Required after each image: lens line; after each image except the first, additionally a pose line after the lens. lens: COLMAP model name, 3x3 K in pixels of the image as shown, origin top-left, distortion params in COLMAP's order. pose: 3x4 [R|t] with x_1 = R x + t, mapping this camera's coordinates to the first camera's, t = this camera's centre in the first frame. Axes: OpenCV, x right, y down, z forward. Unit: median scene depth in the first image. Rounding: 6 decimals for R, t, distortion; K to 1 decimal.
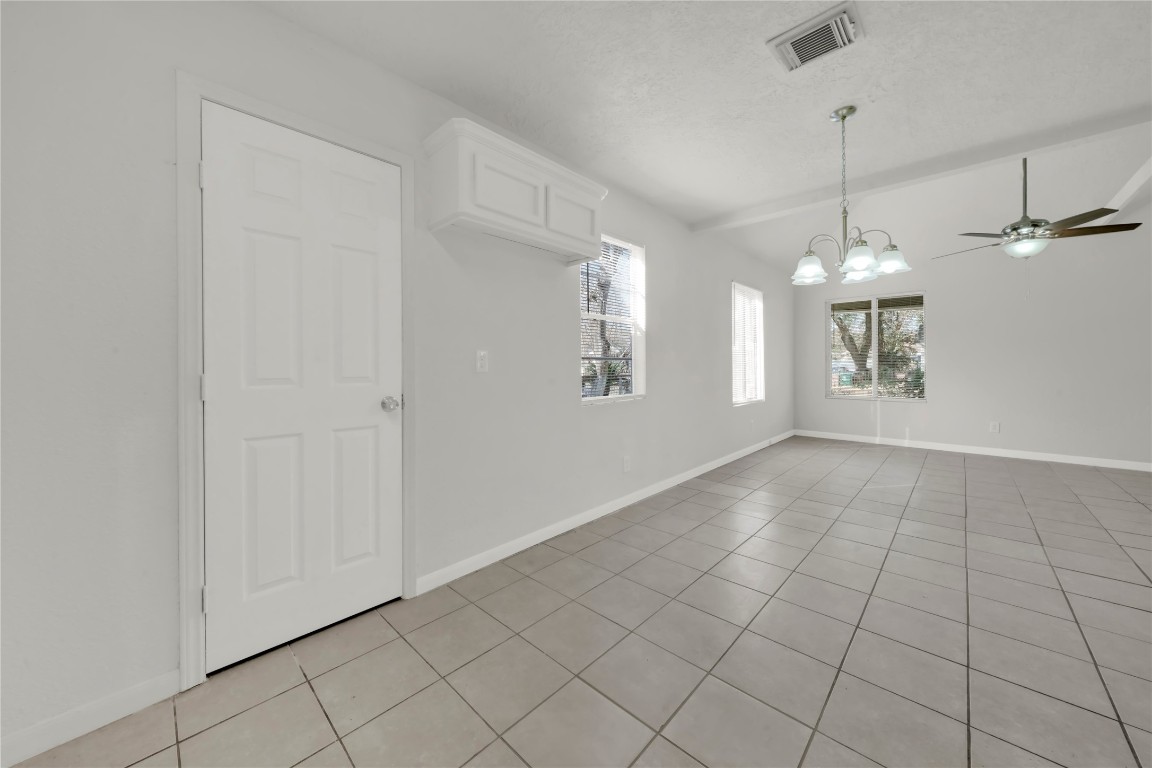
lens RADIAL K [[407.4, 0, 570.1], [0, 407.4, 371.3], [0, 0, 1]] dist [-0.008320, -0.000051]
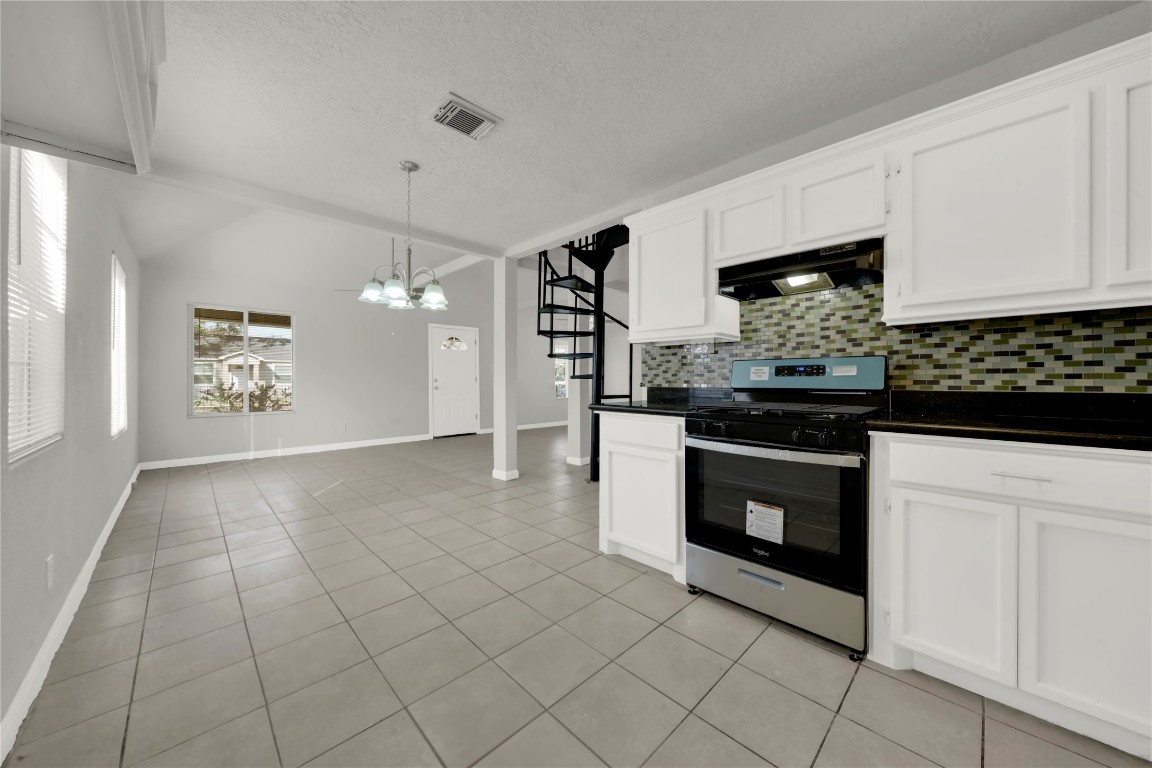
lens RADIAL K [[404.8, 0, 568.7], [0, 404.8, 380.0], [0, 0, 1]] dist [-0.007294, -0.000012]
pose [[0.042090, 0.001972, 0.999112, -0.400768], [0.013996, 0.999899, -0.002563, 0.000521], [-0.999016, 0.014091, 0.042058, 0.403183]]
